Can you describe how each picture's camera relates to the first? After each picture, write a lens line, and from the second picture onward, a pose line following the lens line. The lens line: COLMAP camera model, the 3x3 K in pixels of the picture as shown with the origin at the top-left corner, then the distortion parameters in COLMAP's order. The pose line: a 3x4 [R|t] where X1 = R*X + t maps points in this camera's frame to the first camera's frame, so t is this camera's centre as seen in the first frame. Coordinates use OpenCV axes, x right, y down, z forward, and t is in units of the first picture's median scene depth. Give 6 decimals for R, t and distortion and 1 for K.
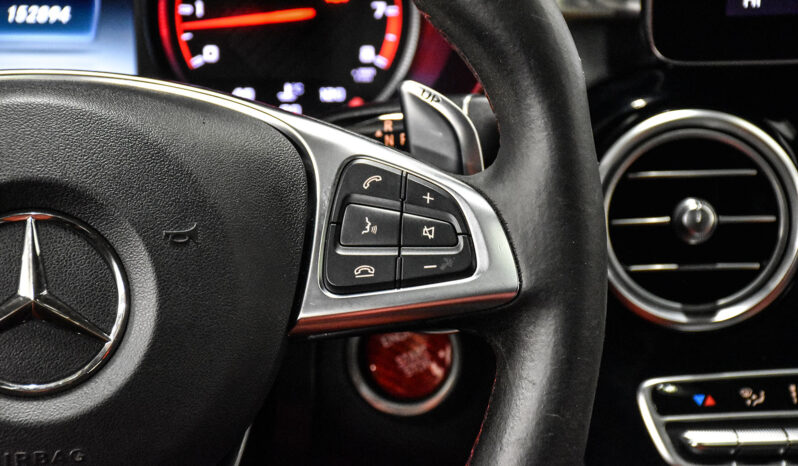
lens RADIAL K [[2745.3, 0, 399.0], [0, 2745.3, 233.0], [0, 0, 1]] dist [0.955290, 2.021568]
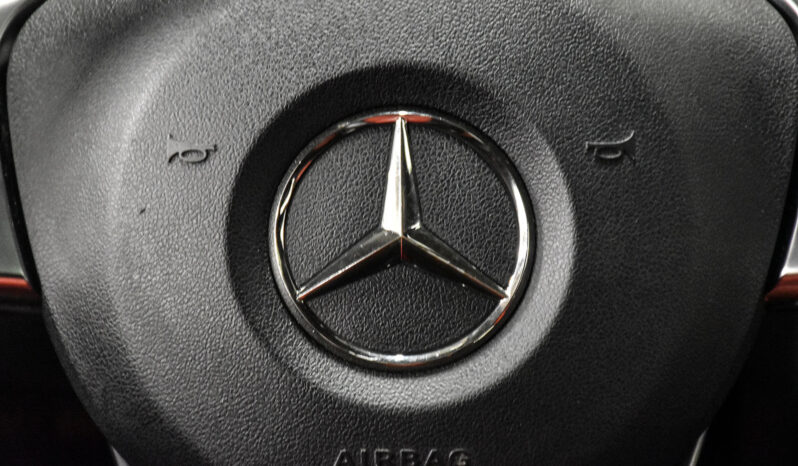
lens RADIAL K [[4499.5, 0, 377.6], [0, 4499.5, 234.3], [0, 0, 1]] dist [2.150009, -18.297891]
pose [[0.991768, 0.028021, -0.124942, 0.005176], [-0.025119, 0.999378, 0.024739, -0.004361], [0.125557, -0.021397, 0.991856, -0.129431]]
